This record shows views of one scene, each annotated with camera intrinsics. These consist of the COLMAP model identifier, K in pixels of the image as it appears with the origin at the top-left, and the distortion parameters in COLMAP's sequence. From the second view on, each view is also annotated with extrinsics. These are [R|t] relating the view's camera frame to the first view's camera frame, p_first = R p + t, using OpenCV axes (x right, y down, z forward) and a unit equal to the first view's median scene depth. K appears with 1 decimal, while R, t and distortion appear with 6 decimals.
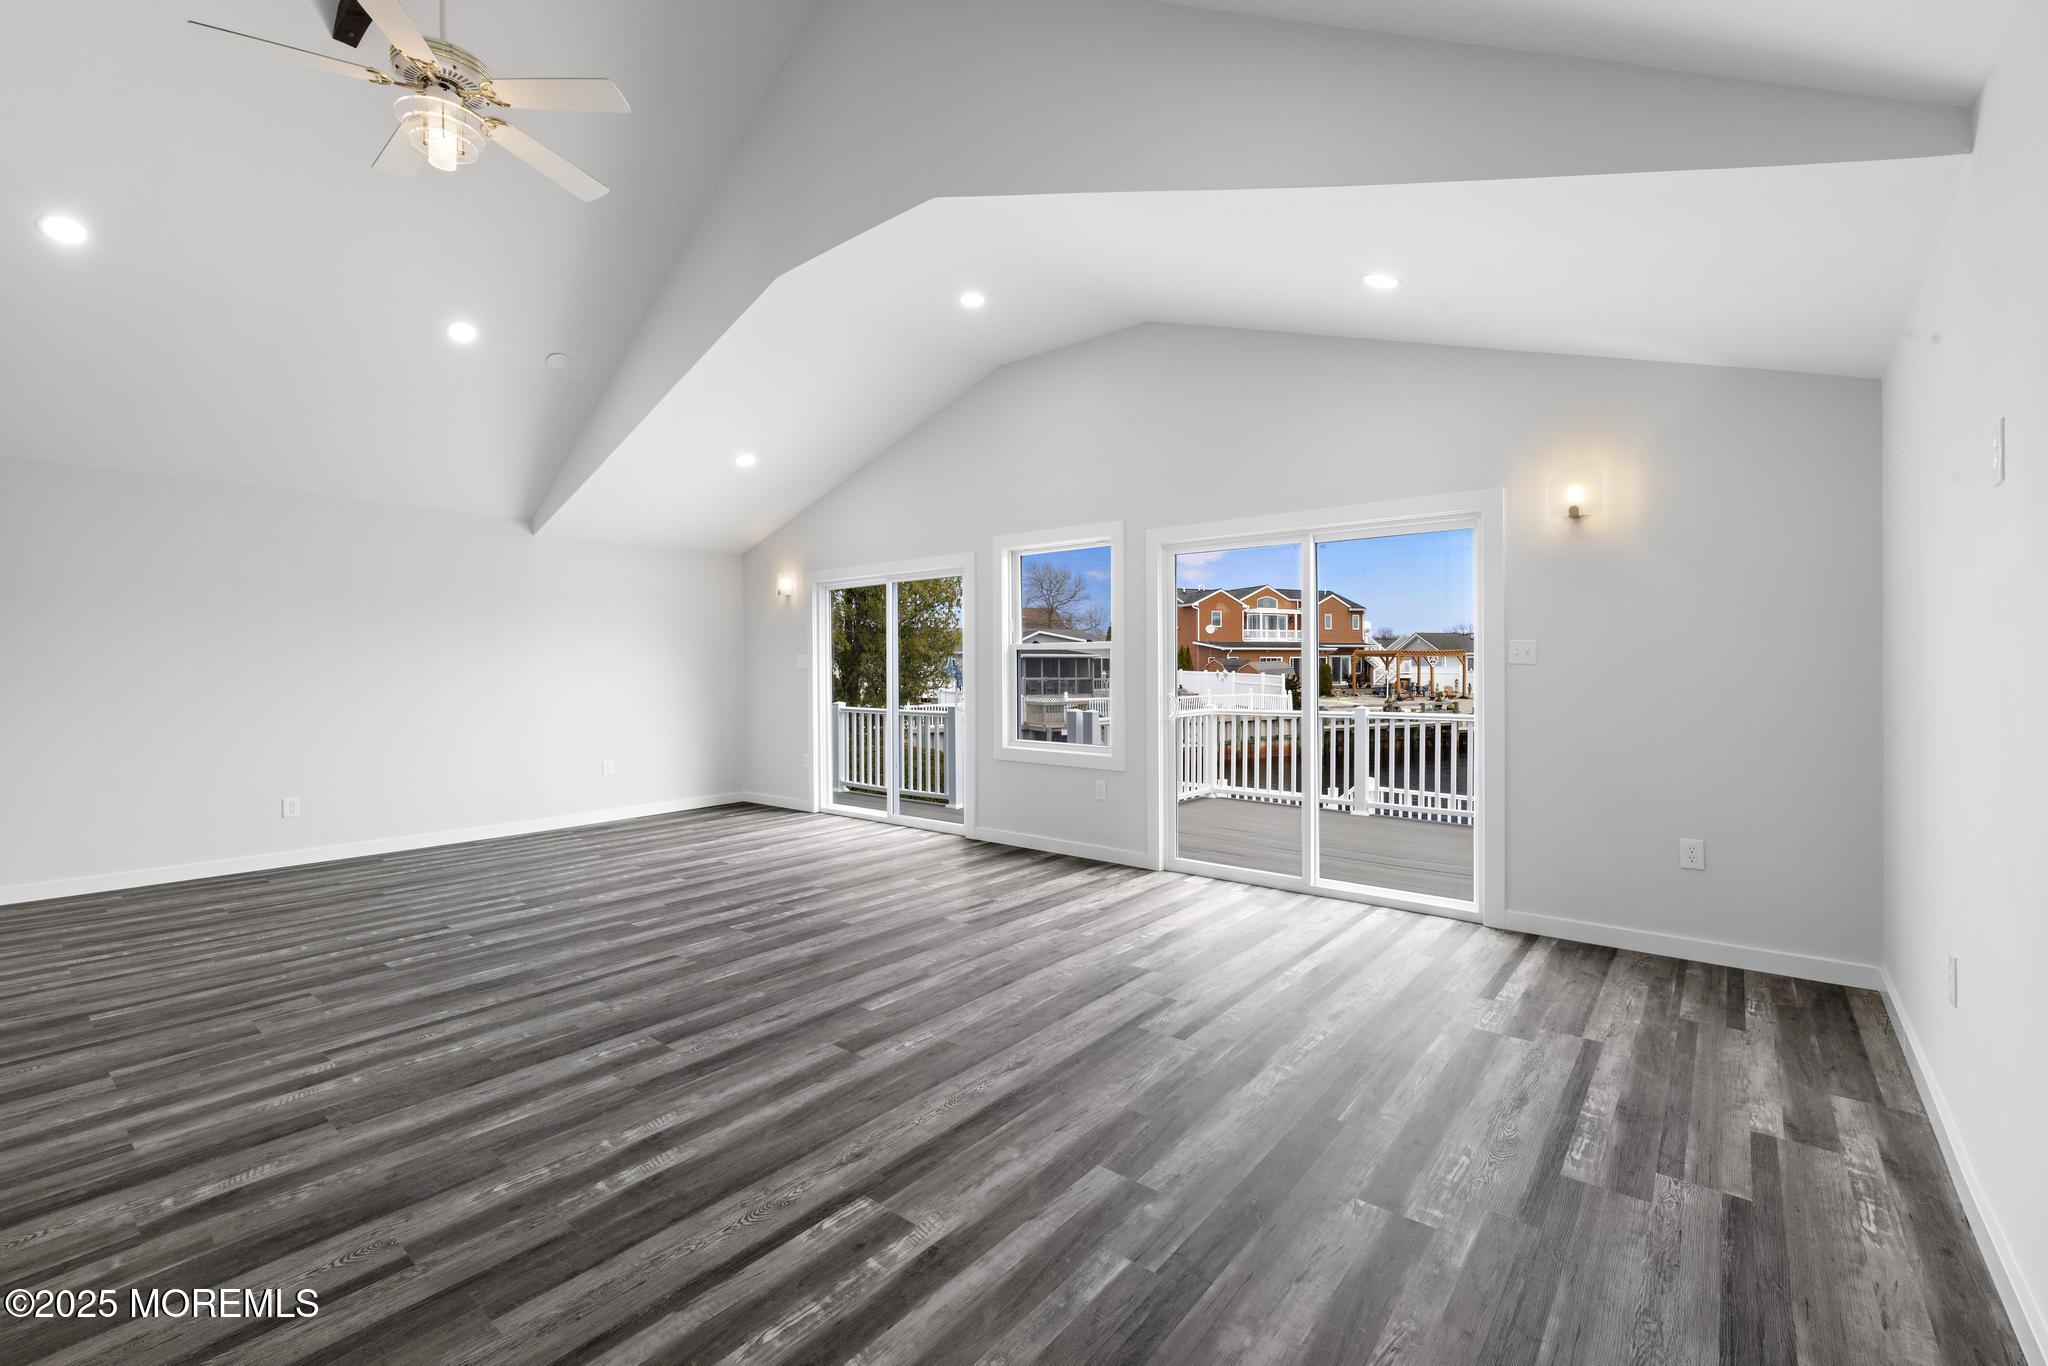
lens RADIAL K [[872.5, 0, 1033.3], [0, 872.5, 669.7], [0, 0, 1]] dist [0.003060, 0.000649]
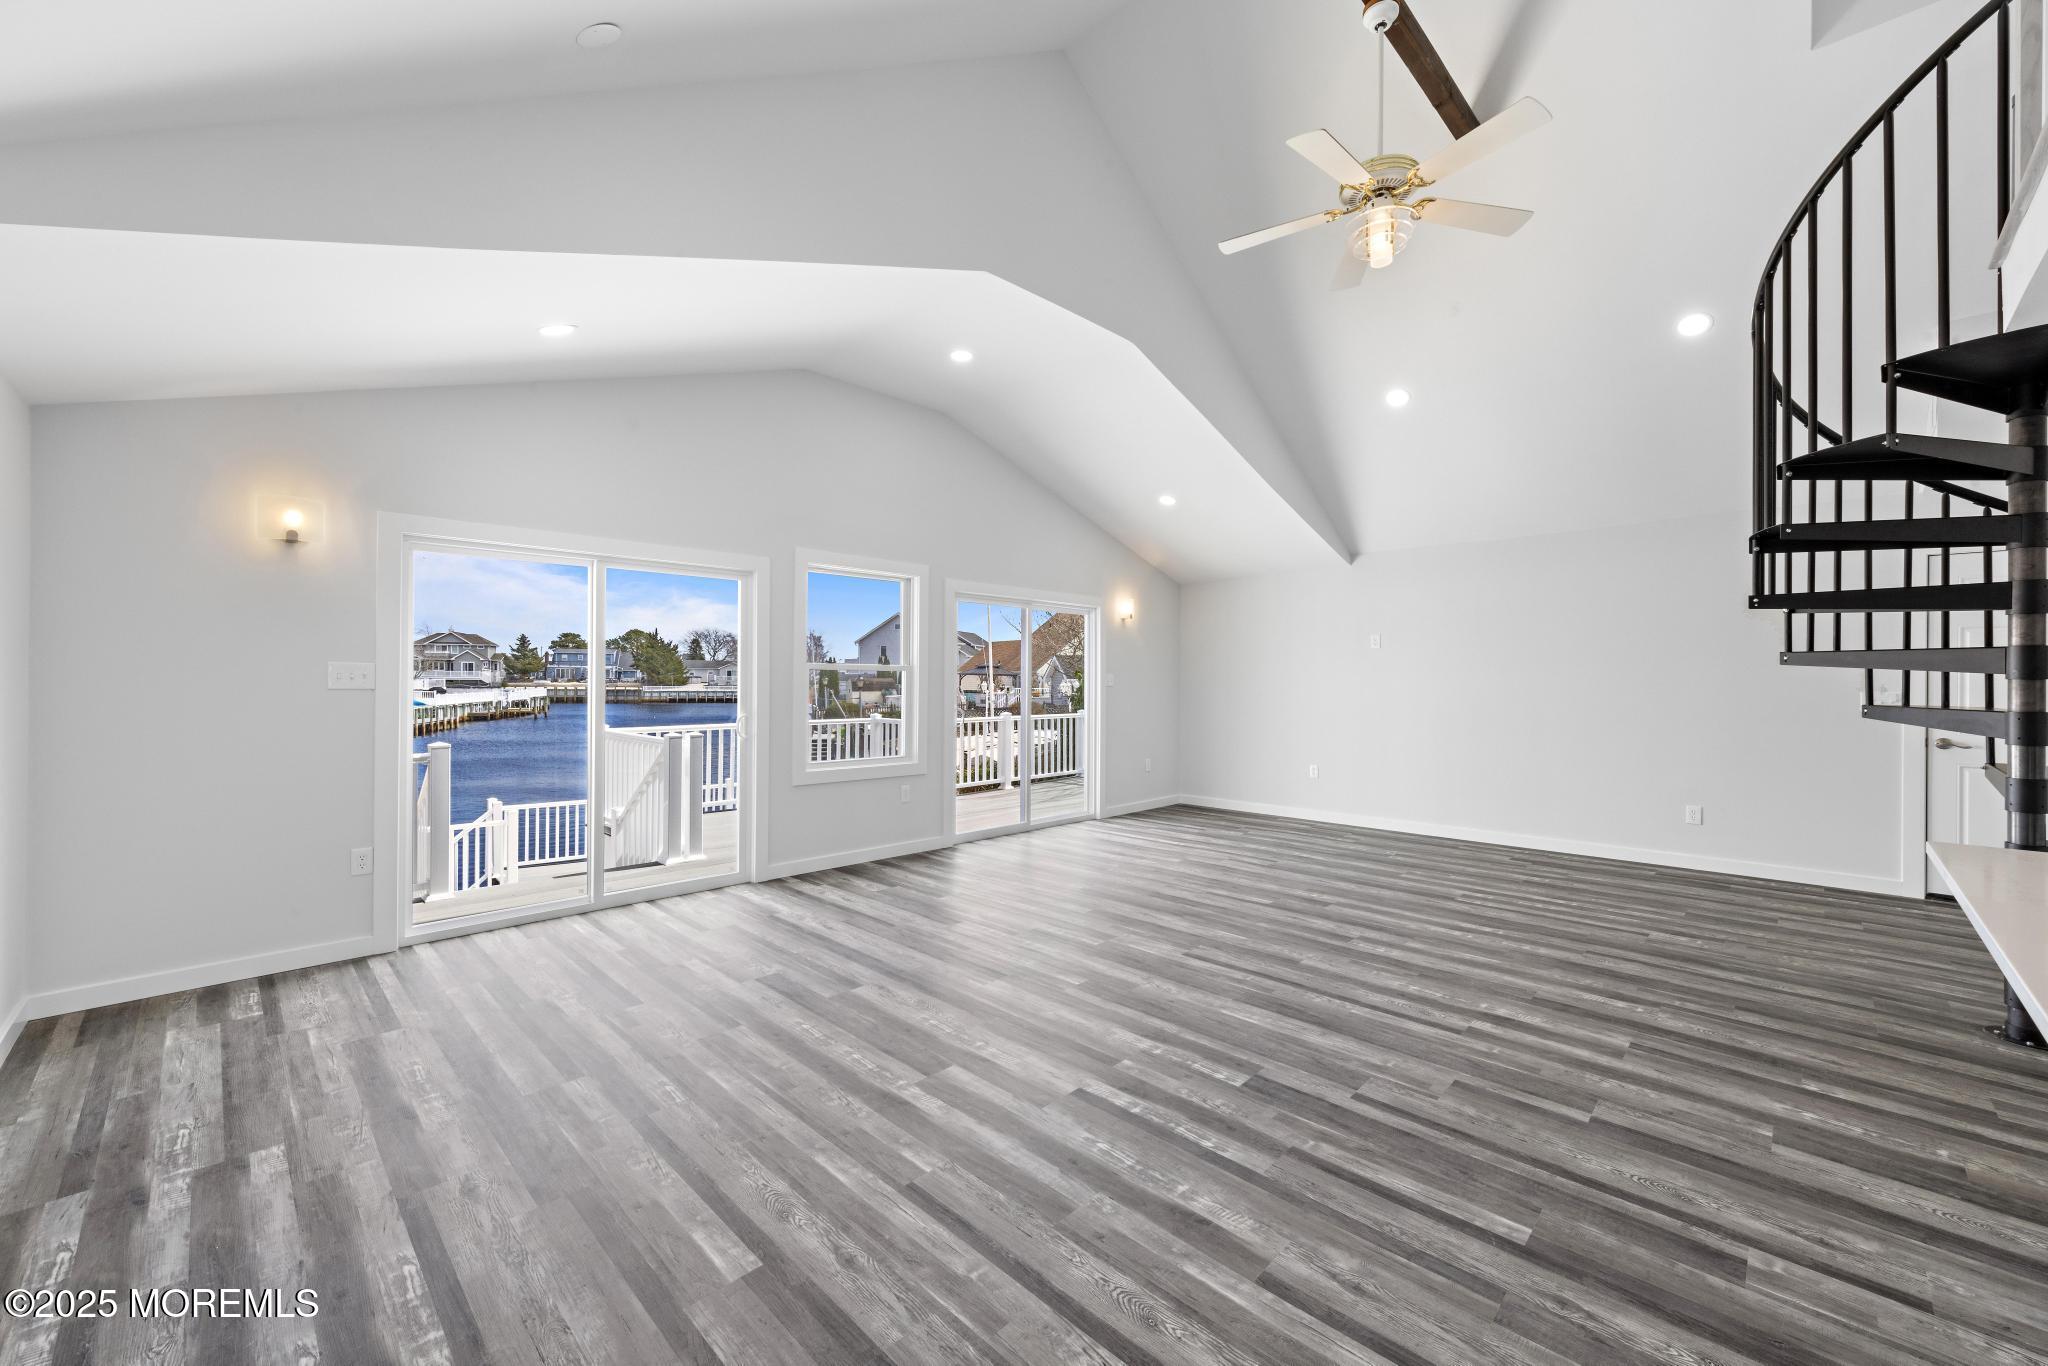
lens RADIAL K [[797.5, 0, 1031.9], [0, 797.5, 676.8], [0, 0, 1]] dist [0.002666, 0.000127]
pose [[0.088435, 0.009082, 0.996041, -1.628031], [-0.000281, 0.999959, -0.009092, -0.012511], [-0.996082, 0.000524, 0.088434, 1.256403]]
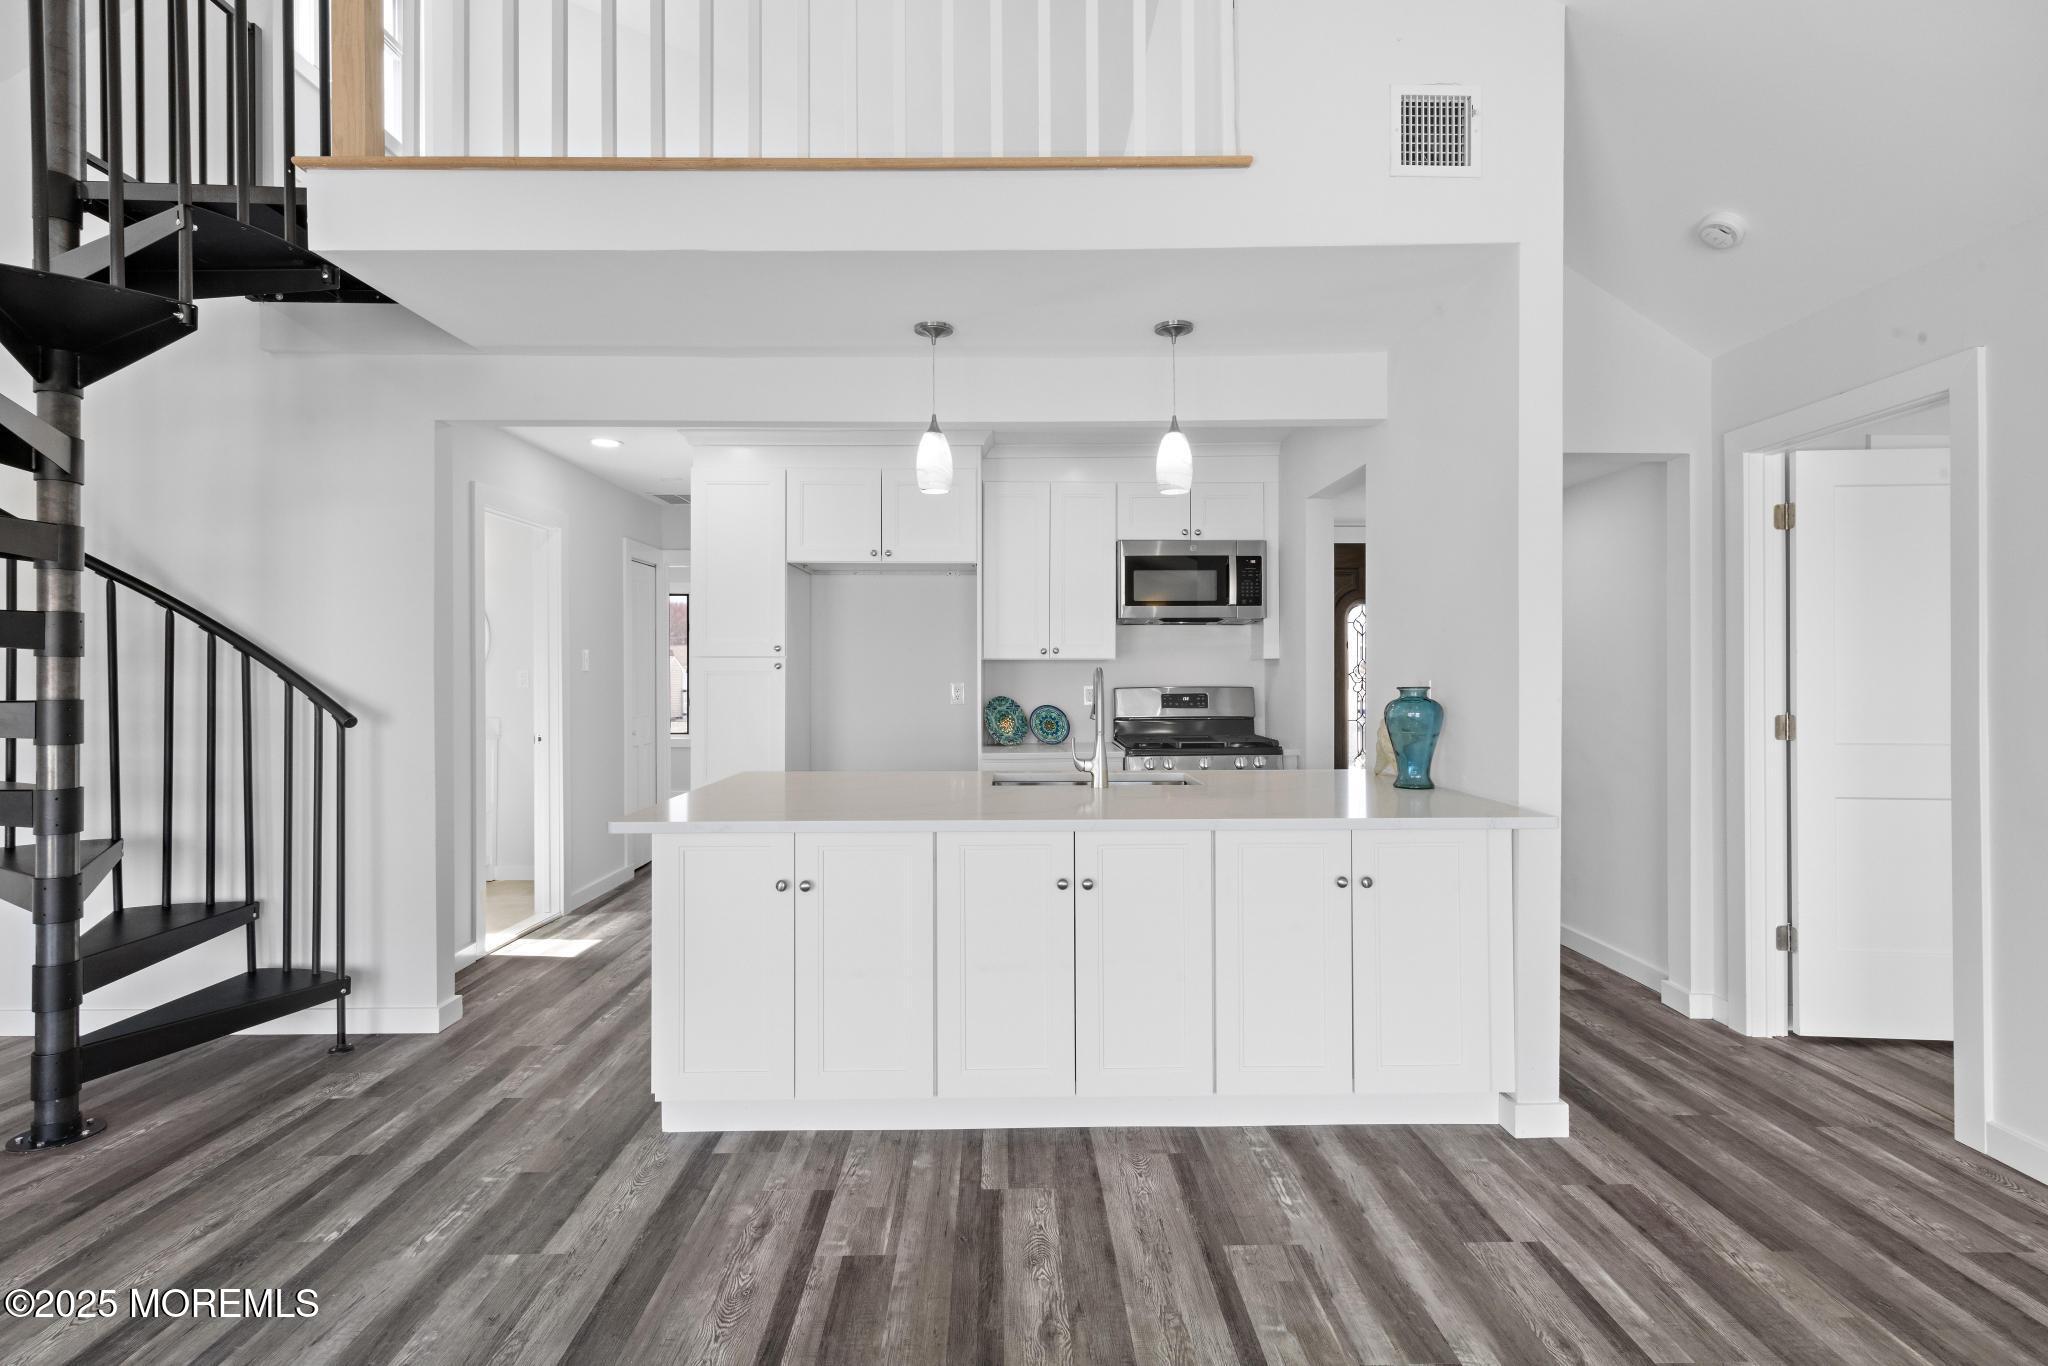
lens RADIAL K [[1005.1, 0, 1026.9], [0, 1005.1, 671.1], [0, 0, 1]] dist [0.002709, 0.000470]
pose [[-0.759704, 0.005087, -0.650250, -0.701559], [0.002585, 0.999985, 0.004803, -0.008449], [0.650264, 0.001968, -0.759705, 1.401317]]
